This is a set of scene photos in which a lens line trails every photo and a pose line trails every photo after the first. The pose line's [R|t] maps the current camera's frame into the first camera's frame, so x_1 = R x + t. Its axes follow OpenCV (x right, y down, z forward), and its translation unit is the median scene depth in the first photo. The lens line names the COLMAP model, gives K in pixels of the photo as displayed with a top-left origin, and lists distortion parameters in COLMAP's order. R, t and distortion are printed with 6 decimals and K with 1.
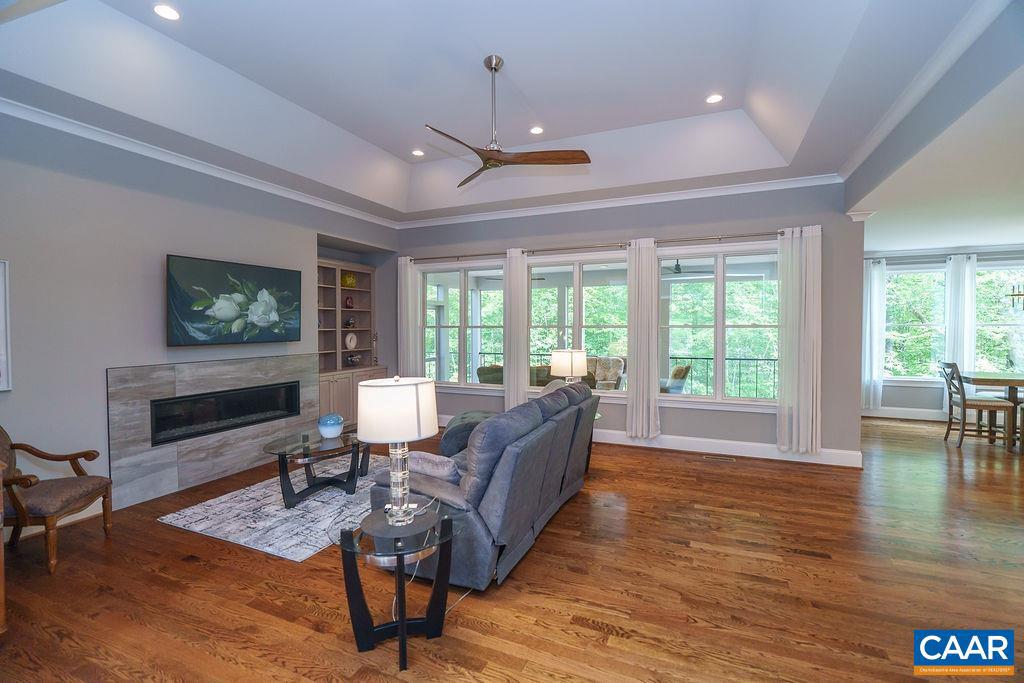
lens RADIAL K [[463.2, 0, 507.7], [0, 463.2, 338.5], [0, 0, 1]] dist [-0.005180, 0.000108]
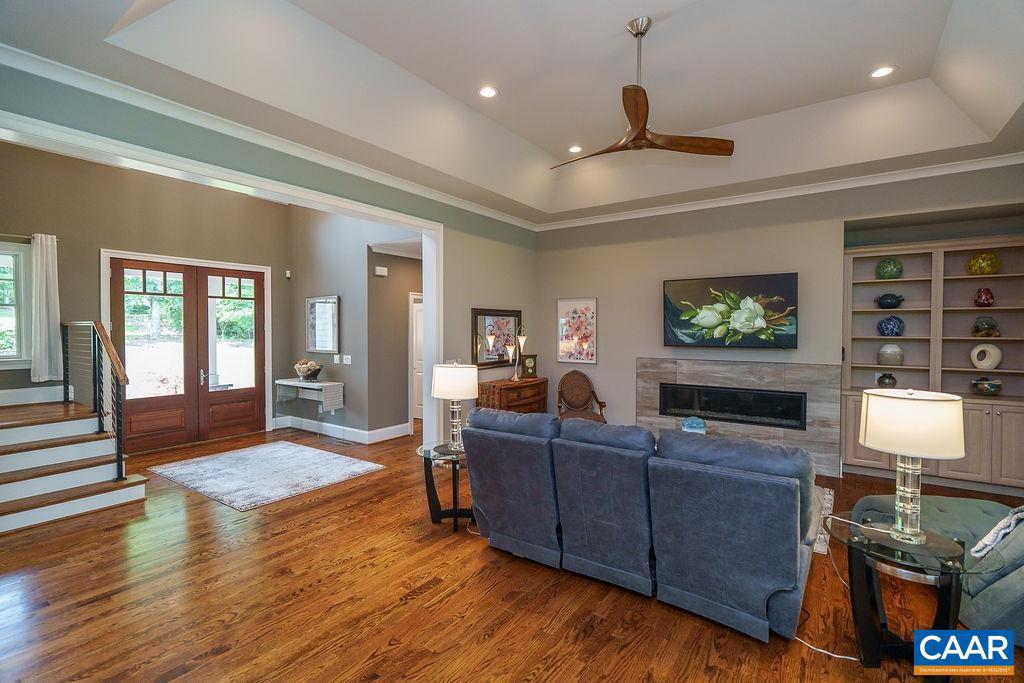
lens RADIAL K [[463.2, 0, 507.7], [0, 463.2, 338.5], [0, 0, 1]] dist [-0.005180, 0.000108]
pose [[-0.200801, 0.023325, -0.979354, 0.681067], [-0.028229, 0.999164, 0.029585, -0.031258], [0.979225, 0.033587, -0.199975, 0.747608]]
